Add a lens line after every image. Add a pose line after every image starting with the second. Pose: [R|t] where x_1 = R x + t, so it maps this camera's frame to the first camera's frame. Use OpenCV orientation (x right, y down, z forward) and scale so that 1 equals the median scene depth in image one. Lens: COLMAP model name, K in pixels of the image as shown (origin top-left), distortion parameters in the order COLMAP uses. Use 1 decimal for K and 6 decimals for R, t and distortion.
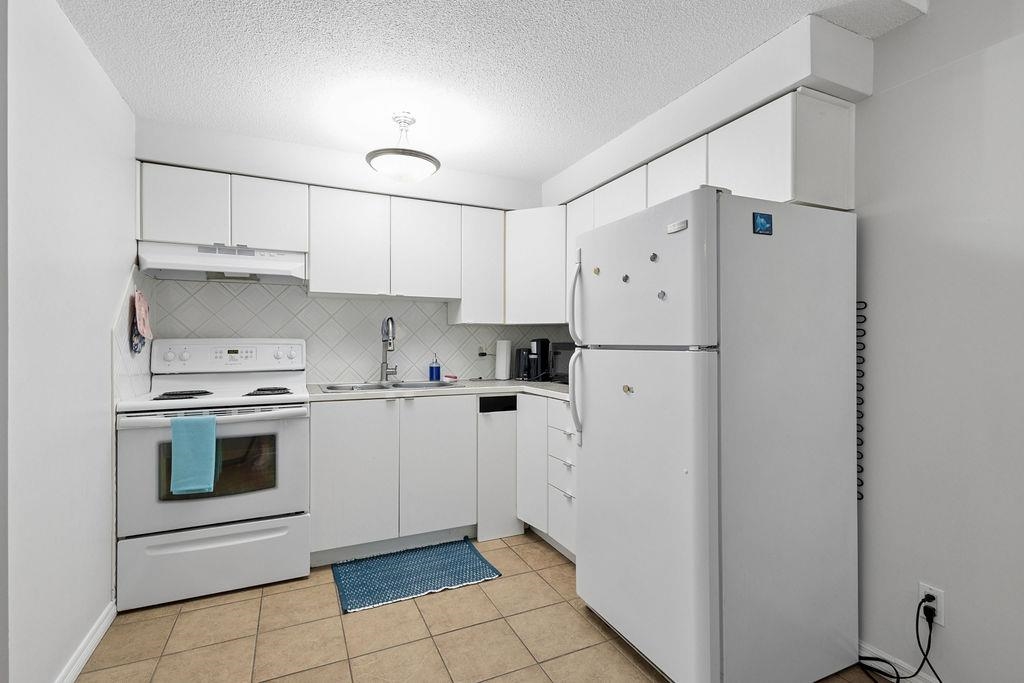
lens RADIAL K [[473.5, 0, 512.4], [0, 473.5, 346.5], [0, 0, 1]] dist [0.013279, -0.002634]
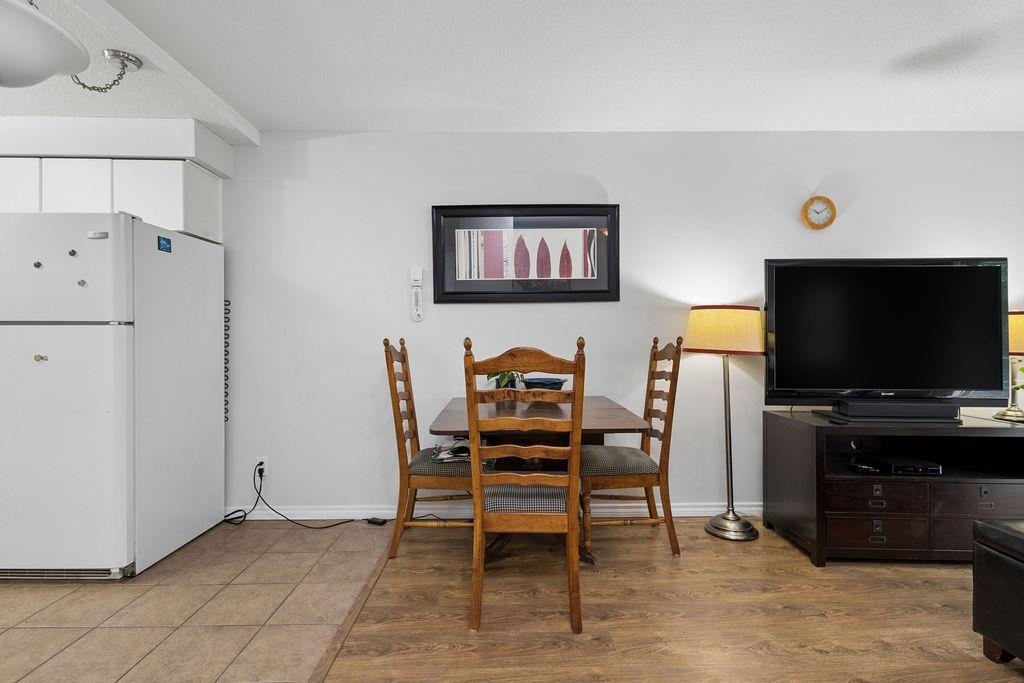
lens RADIAL K [[473.5, 0, 513.5], [0, 473.5, 342.7], [0, 0, 1]] dist [0.013279, -0.002634]
pose [[0.399491, -0.000640, 0.916737, -0.417751], [0.000805, 1.000000, 0.000347, 0.057207], [-0.916737, 0.000600, 0.399492, -0.621836]]
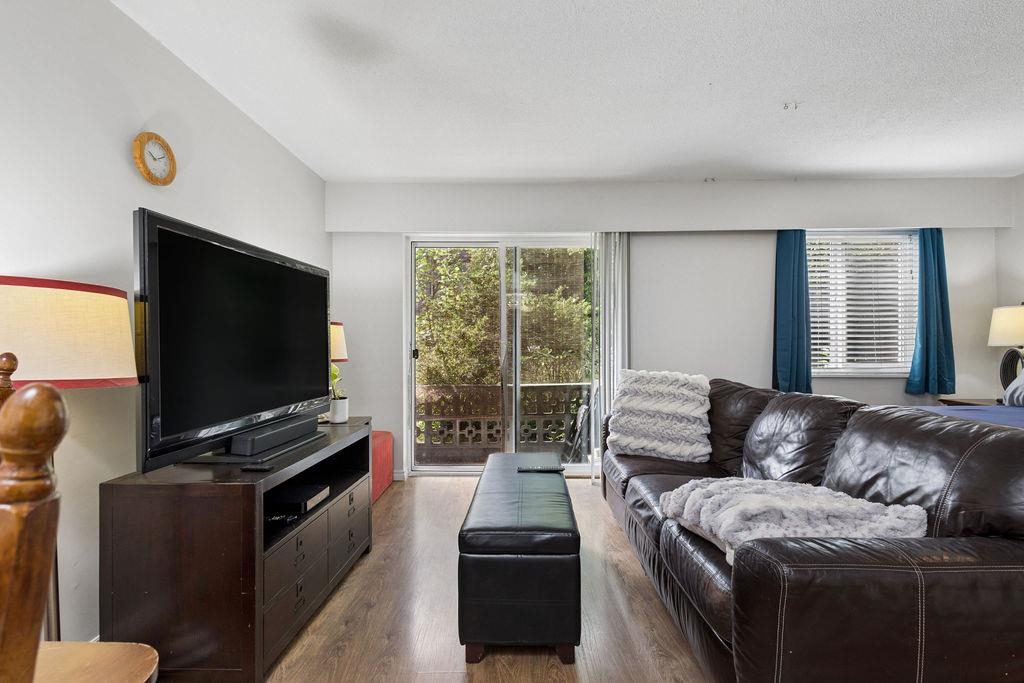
lens RADIAL K [[473.5, 0, 516.7], [0, 473.5, 341.0], [0, 0, 1]] dist [0.013279, -0.002634]
pose [[-0.909621, 0.005943, 0.415396, 0.383311], [0.007014, 0.999975, 0.001051, 0.027282], [-0.415379, 0.003870, -0.909640, -0.245161]]
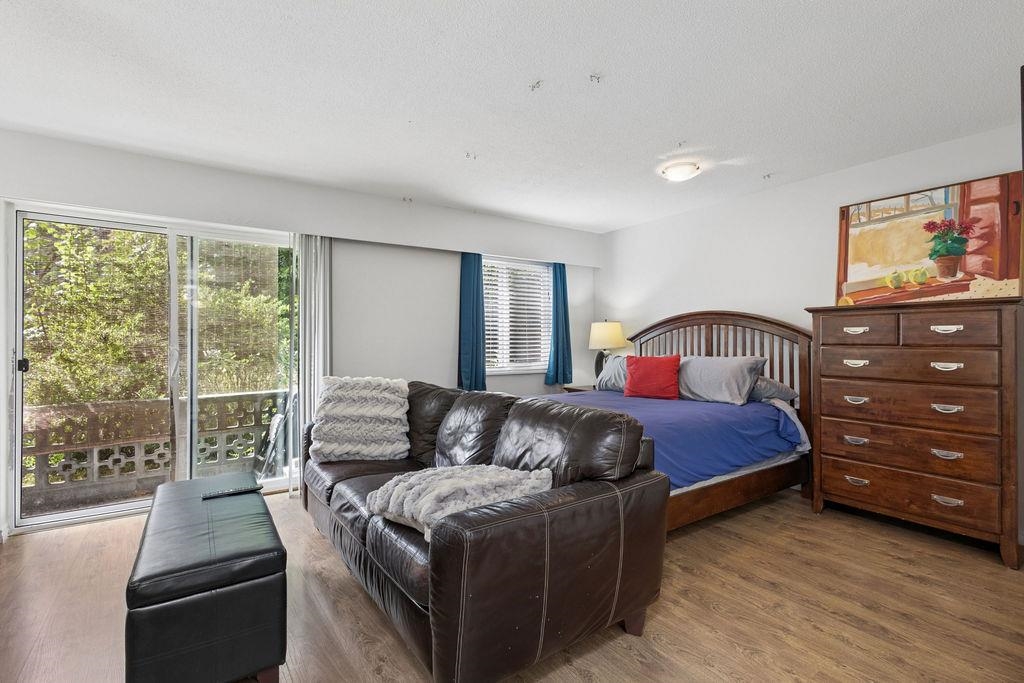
lens RADIAL K [[473.5, 0, 514.0], [0, 473.5, 338.7], [0, 0, 1]] dist [0.013279, -0.002634]
pose [[-0.982858, 0.003522, -0.184332, 0.395212], [0.003203, 0.999993, 0.002030, -0.006242], [0.184338, 0.001405, -0.982862, -0.143550]]
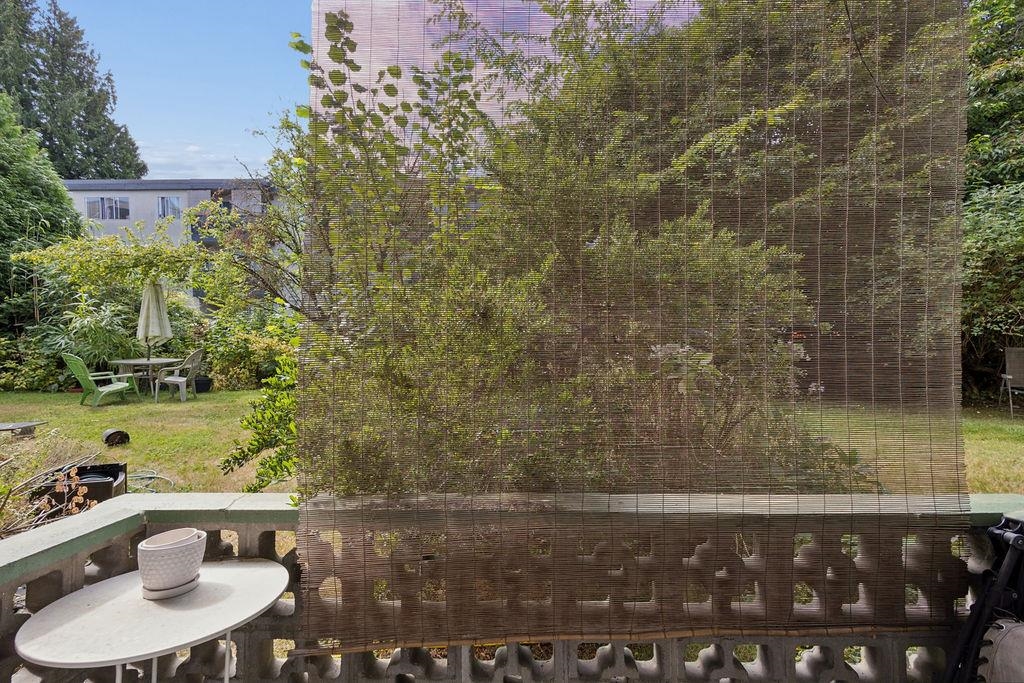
lens RADIAL K [[473.5, 0, 509.9], [0, 473.5, 337.5], [0, 0, 1]] dist [0.013279, -0.002634]
pose [[-0.899554, -0.007635, 0.436743, 1.674375], [0.010330, 0.999196, 0.038744, -0.001996], [-0.436687, 0.039364, -0.898752, -2.328728]]
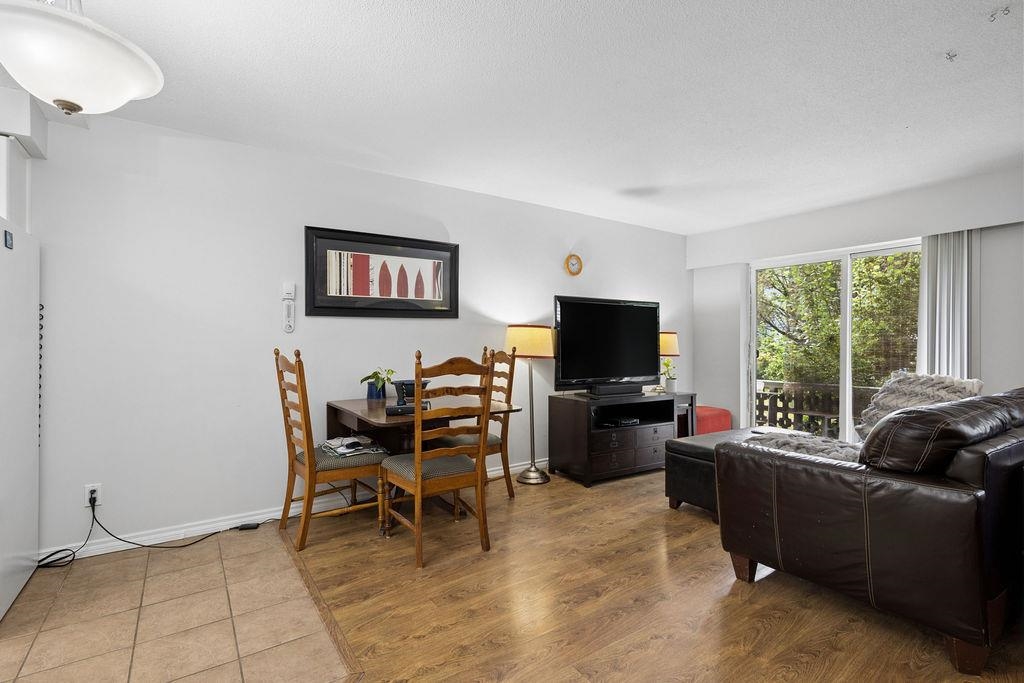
lens RADIAL K [[473.5, 0, 509.7], [0, 473.5, 342.2], [0, 0, 1]] dist [0.013279, -0.002634]
pose [[-0.174919, 0.002600, 0.984579, -0.961455], [0.000838, 0.999997, -0.002492, 0.023038], [-0.984583, 0.000389, -0.174920, -0.106871]]
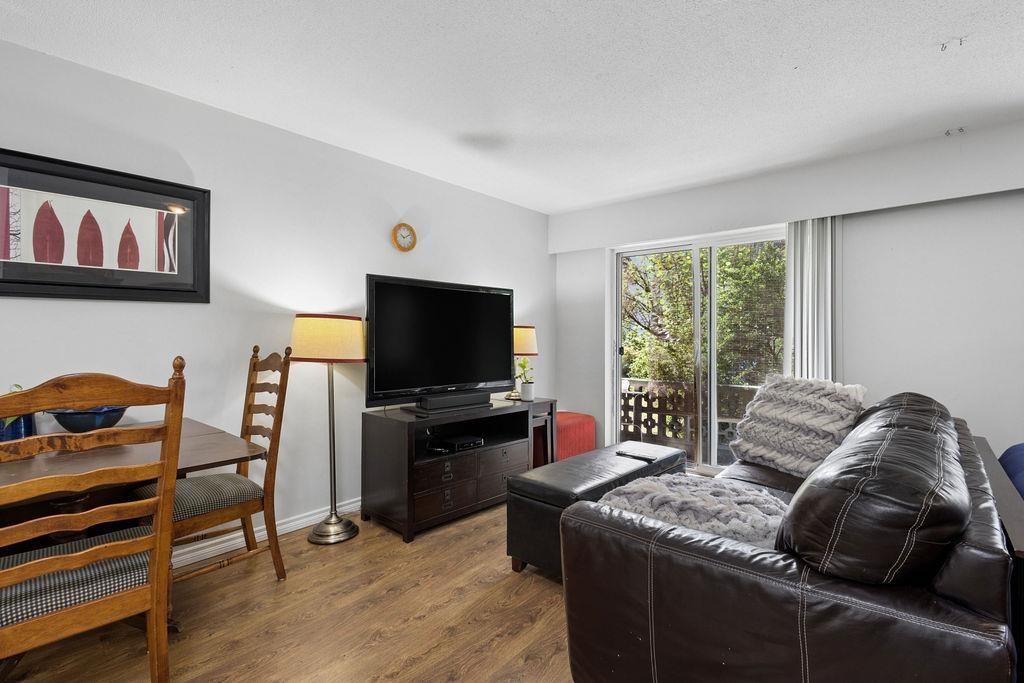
lens RADIAL K [[473.5, 0, 513.1], [0, 473.5, 329.8], [0, 0, 1]] dist [0.013279, -0.002634]
pose [[-0.416746, 0.013259, 0.908926, -0.416345], [-0.000009, 0.999894, -0.014590, 0.008380], [-0.909023, -0.006089, -0.416701, -0.523561]]
